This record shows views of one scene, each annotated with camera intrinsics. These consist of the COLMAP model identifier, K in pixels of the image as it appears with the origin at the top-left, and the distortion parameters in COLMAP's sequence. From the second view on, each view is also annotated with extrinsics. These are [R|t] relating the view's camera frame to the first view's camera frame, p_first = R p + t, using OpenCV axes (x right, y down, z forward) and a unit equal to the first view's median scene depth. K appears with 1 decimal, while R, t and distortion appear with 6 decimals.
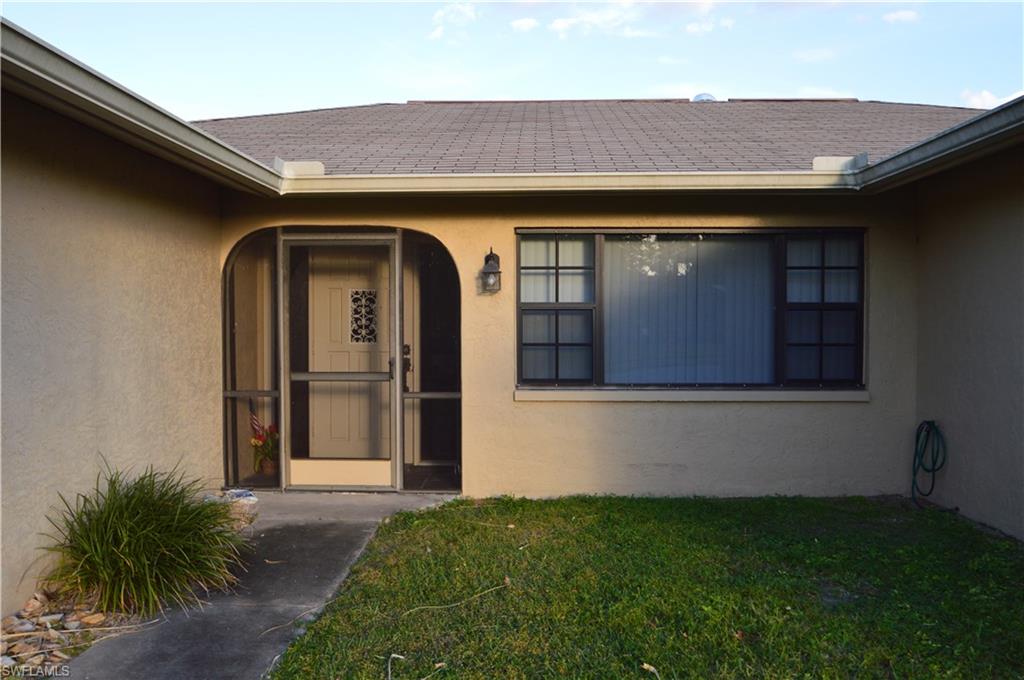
lens RADIAL K [[909.4, 0, 512.0], [0, 909.4, 340.0], [0, 0, 1]] dist [-0.002572, -0.001052]
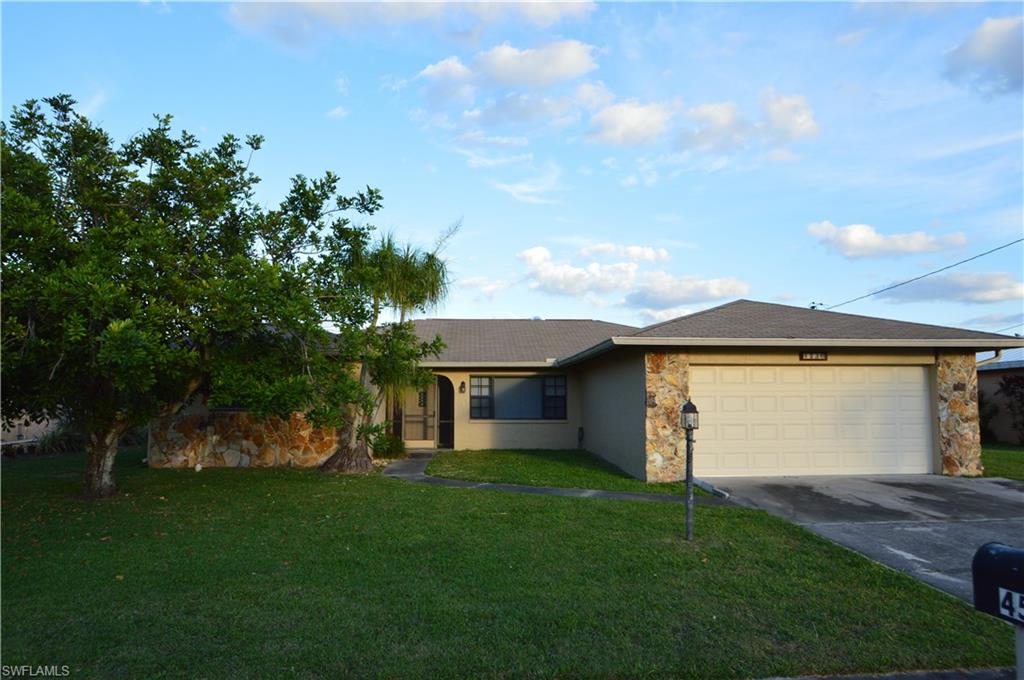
lens RADIAL K [[712.3, 0, 512.0], [0, 712.3, 340.0], [0, 0, 1]] dist [-0.001189, -0.000041]
pose [[0.996196, 0.009025, 0.086668, -0.073171], [0.000683, 0.993782, -0.111343, 0.053655], [-0.087134, 0.110979, 0.989996, -1.784158]]
